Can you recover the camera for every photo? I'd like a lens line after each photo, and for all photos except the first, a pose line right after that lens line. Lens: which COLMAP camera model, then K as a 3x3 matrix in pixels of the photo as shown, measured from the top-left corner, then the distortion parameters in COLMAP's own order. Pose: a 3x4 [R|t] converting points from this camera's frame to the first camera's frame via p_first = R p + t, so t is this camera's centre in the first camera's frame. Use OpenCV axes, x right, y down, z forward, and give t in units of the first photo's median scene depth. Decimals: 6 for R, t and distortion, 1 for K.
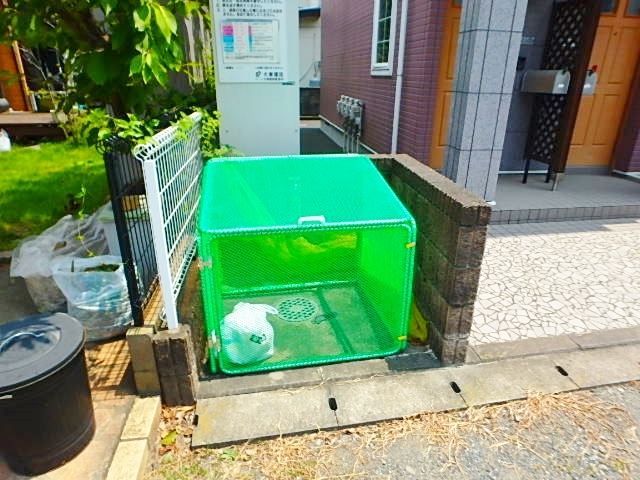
lens RADIAL K [[404.0, 0, 320.0], [0, 404.0, 240.0], [0, 0, 1]] dist [-0.005363, -0.002250]
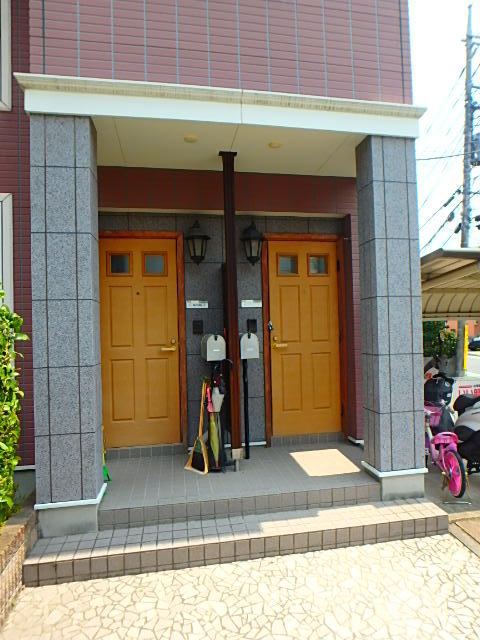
lens RADIAL K [[404.0, 0, 240.0], [0, 404.0, 320.0], [0, 0, 1]] dist [-0.005363, -0.002250]
pose [[0.992282, -0.010059, 0.123593, 0.488623], [0.062348, 0.902026, -0.427156, -0.051520], [-0.107188, 0.431565, 0.895691, 0.140474]]
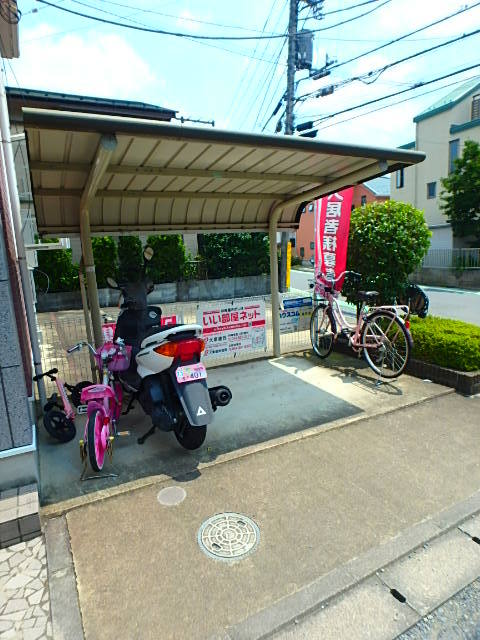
lens RADIAL K [[404.0, 0, 240.0], [0, 404.0, 320.0], [0, 0, 1]] dist [-0.005363, -0.002250]
pose [[0.915183, -0.112859, 0.386915, 0.979745], [0.209894, 0.952998, -0.218491, -0.084800], [-0.344071, 0.281171, 0.895856, 0.289205]]
